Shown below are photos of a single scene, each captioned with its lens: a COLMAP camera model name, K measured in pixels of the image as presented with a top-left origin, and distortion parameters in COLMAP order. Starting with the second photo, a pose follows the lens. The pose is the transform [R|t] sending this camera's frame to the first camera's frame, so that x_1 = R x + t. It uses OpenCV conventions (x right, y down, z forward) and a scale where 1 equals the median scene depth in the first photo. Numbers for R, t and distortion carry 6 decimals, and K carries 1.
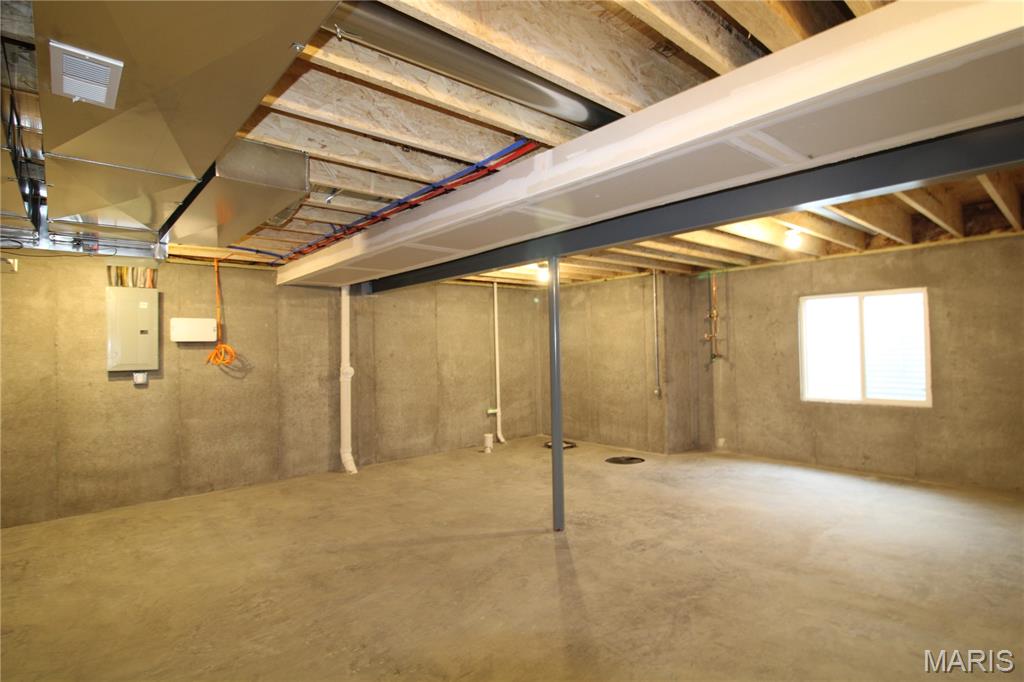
lens RADIAL K [[507.1, 0, 513.6], [0, 507.1, 340.4], [0, 0, 1]] dist [-0.010050, -0.003247]
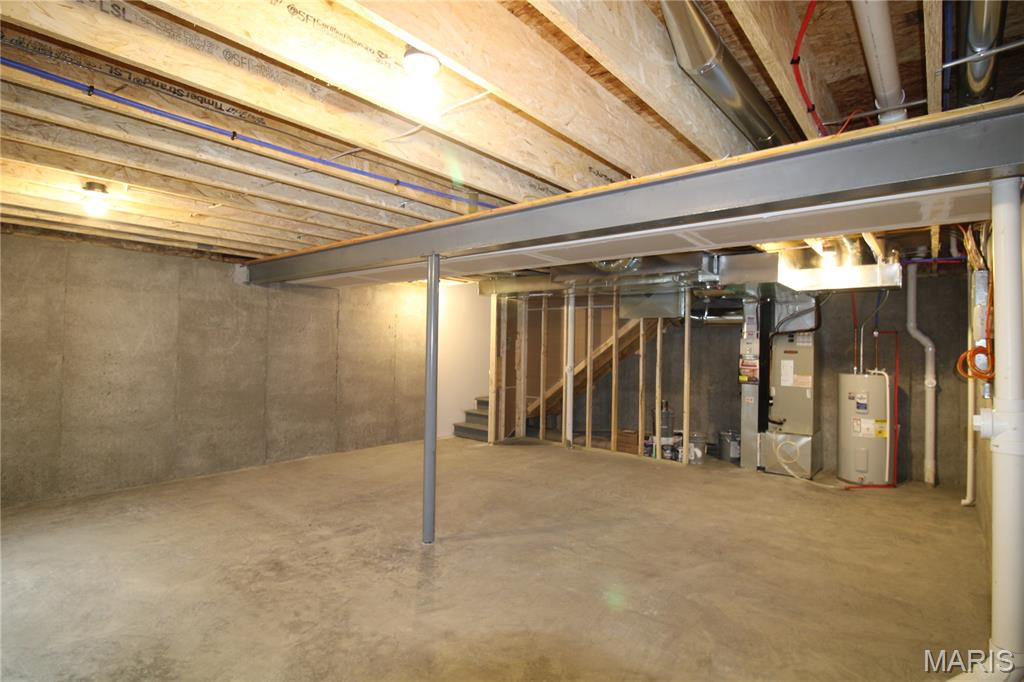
lens RADIAL K [[507.1, 0, 510.7], [0, 507.1, 342.2], [0, 0, 1]] dist [-0.010050, -0.003247]
pose [[-0.987657, 0.001082, -0.156630, 0.087561], [0.003606, 0.999868, -0.015828, 0.015689], [0.156592, -0.016197, -0.987531, 2.009351]]
